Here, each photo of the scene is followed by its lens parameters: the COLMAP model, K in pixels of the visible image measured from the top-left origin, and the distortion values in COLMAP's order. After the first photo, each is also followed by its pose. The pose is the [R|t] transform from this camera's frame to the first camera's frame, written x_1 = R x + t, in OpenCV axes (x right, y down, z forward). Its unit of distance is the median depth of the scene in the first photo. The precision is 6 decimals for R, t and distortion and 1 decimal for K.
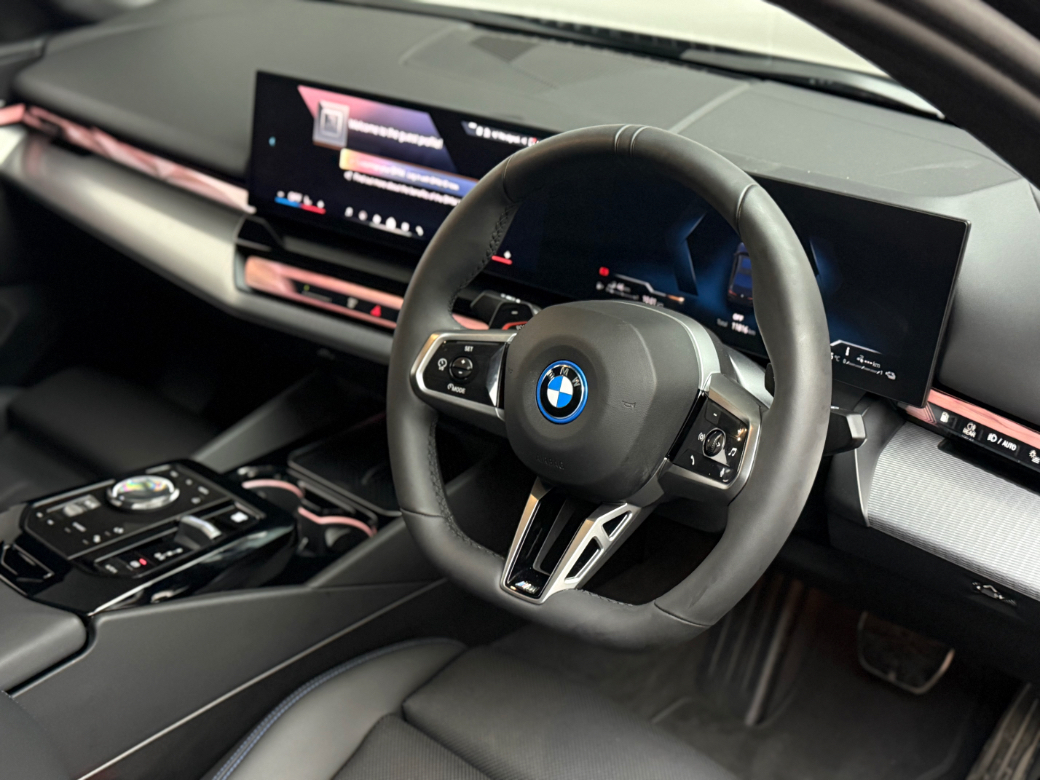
lens RADIAL K [[1259.0, 0, 520.0], [0, 1259.0, 390.0], [0, 0, 1]] dist [0.072390, -0.042391]
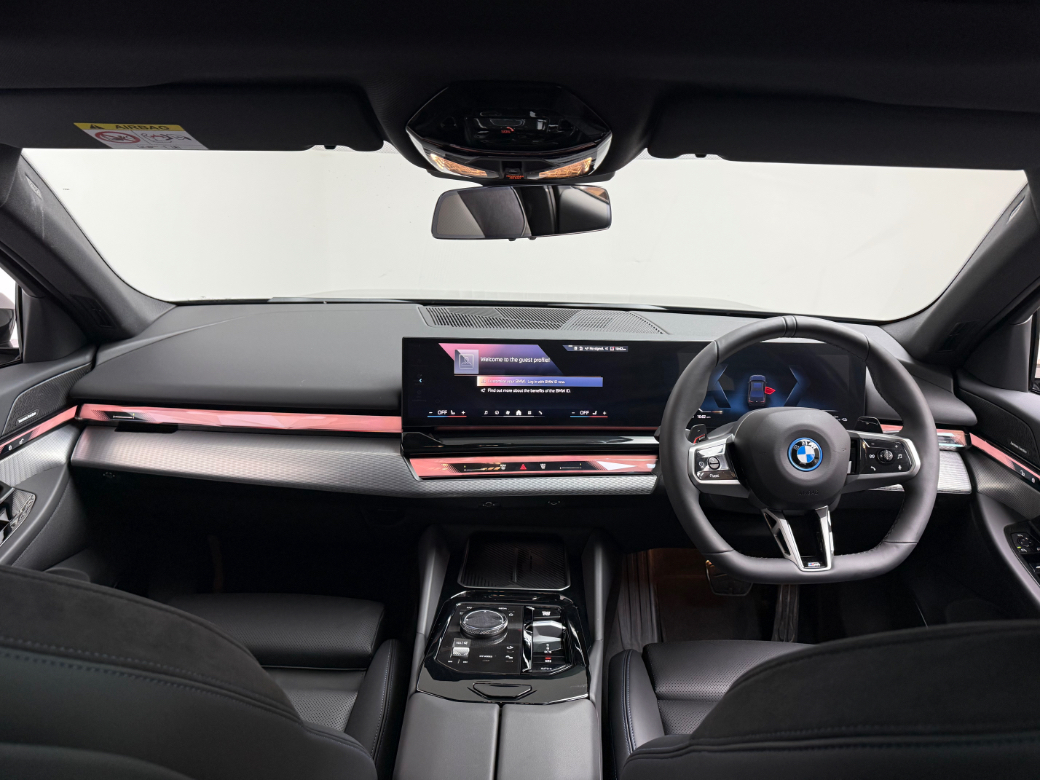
lens RADIAL K [[714.9, 0, 517.1], [0, 714.9, 362.5], [0, 0, 1]] dist [0.000722, -0.002239]
pose [[0.778875, -0.149300, 0.609149, -0.676828], [0.272268, 0.955450, -0.113951, -0.091115], [-0.564999, 0.254605, 0.784826, 0.258413]]
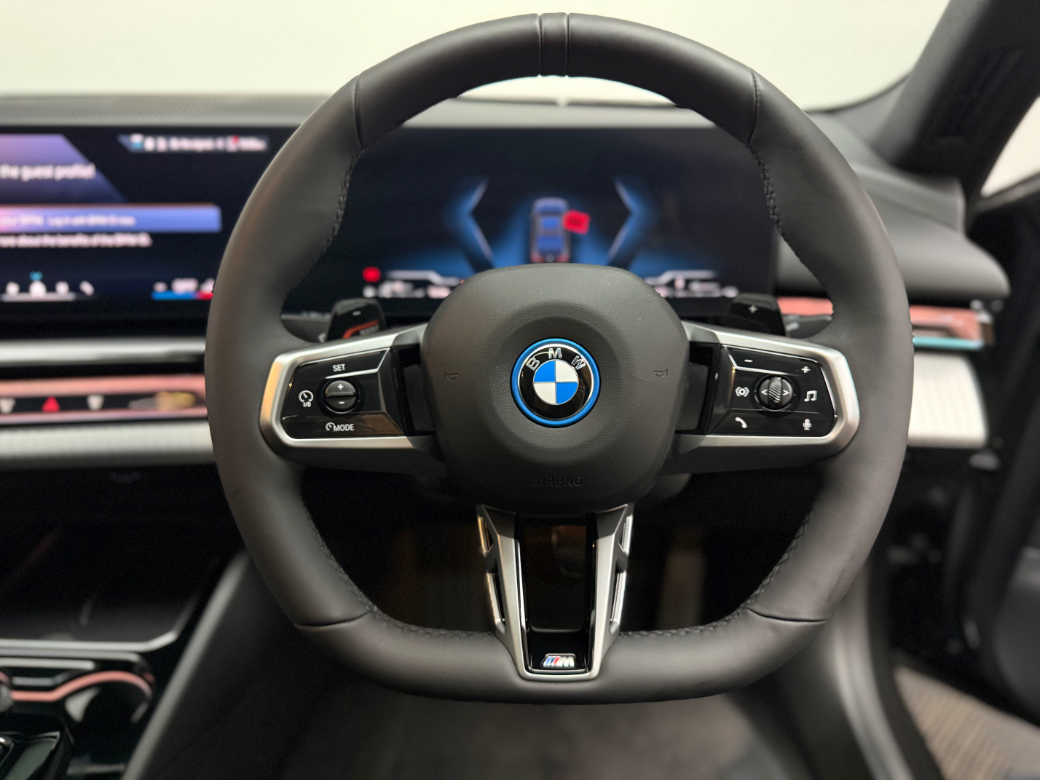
lens RADIAL K [[817.4, 0, 520.0], [0, 817.4, 390.0], [0, 0, 1]] dist [-0.011355, -0.009079]
pose [[0.766687, -0.269255, 0.582832, -0.185398], [0.286964, 0.955796, 0.064069, -0.022073], [-0.574320, 0.118131, 0.810063, 0.450707]]
